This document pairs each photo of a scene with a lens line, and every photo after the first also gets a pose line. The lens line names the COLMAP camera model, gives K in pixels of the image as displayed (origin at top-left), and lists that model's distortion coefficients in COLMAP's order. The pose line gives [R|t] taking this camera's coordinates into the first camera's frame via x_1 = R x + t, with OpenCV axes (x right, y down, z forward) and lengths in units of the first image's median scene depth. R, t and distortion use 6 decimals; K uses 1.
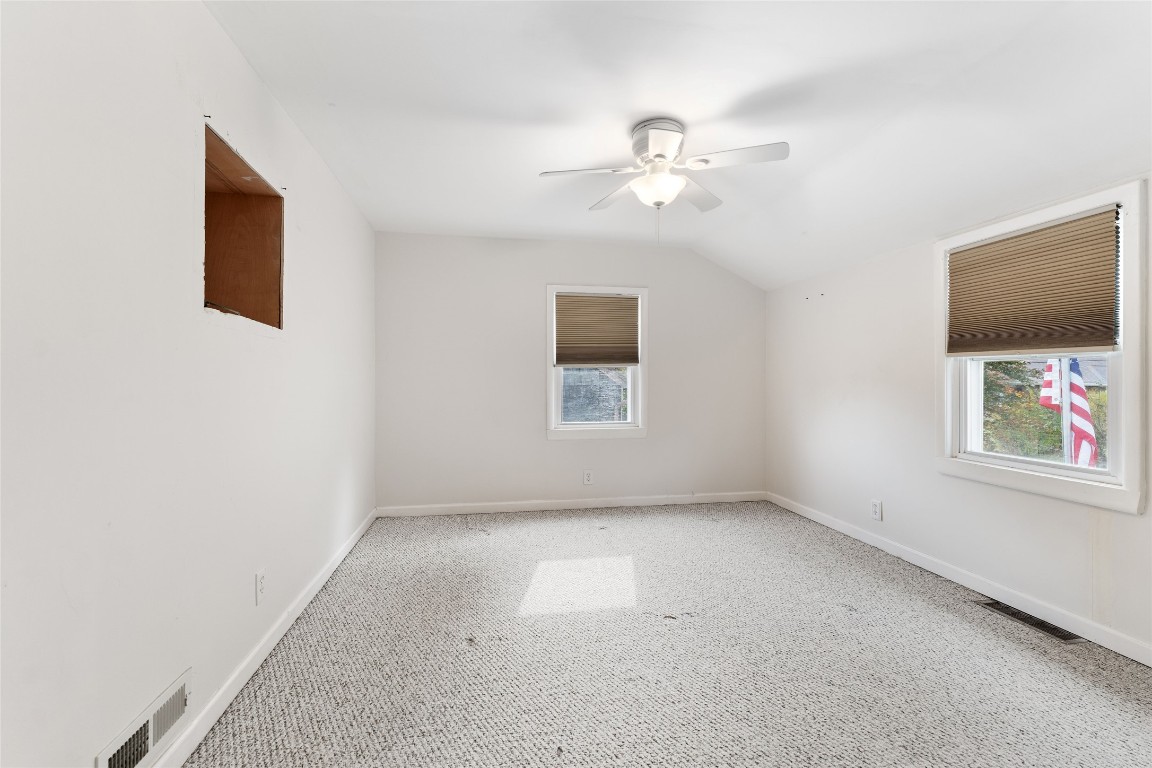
lens RADIAL K [[498.1, 0, 575.8], [0, 498.1, 380.4], [0, 0, 1]] dist [-0.000758, 0.000002]
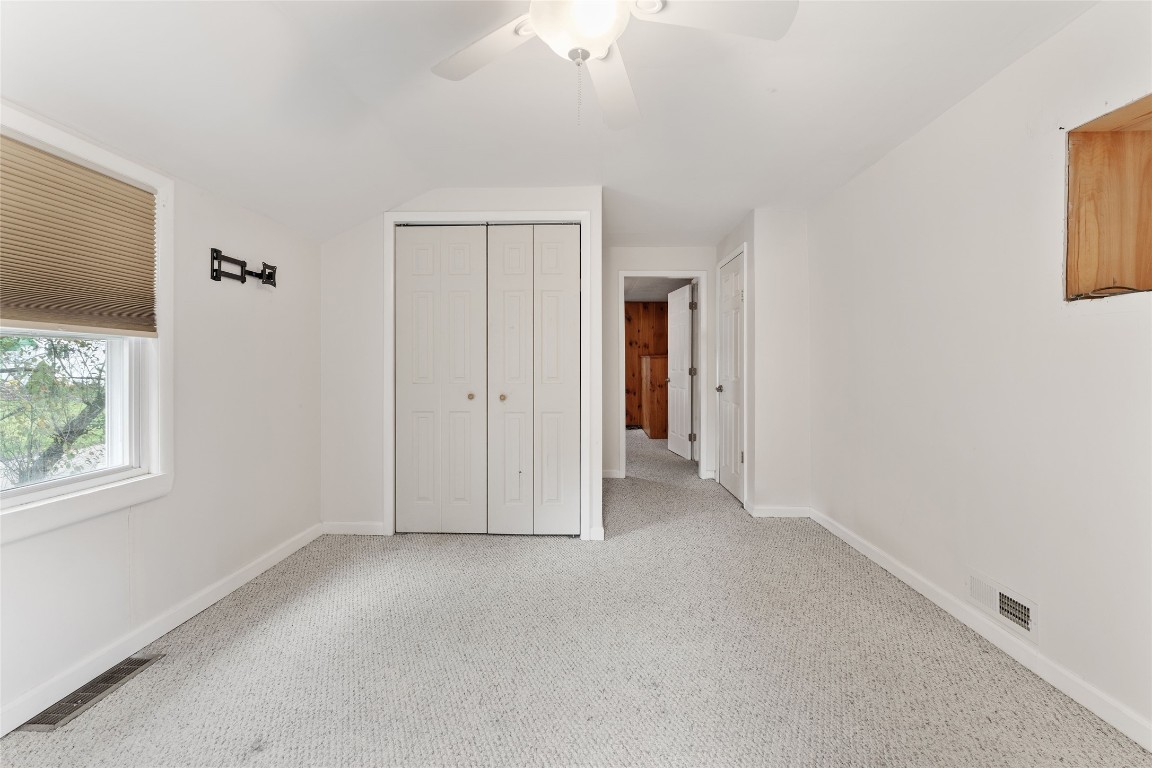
lens RADIAL K [[498.1, 0, 573.5], [0, 498.1, 376.2], [0, 0, 1]] dist [-0.000758, 0.000002]
pose [[-0.979122, -0.010778, 0.202988, 0.063889], [-0.007331, 0.999816, 0.017728, -0.005806], [-0.203142, 0.015870, -0.979021, 1.631866]]
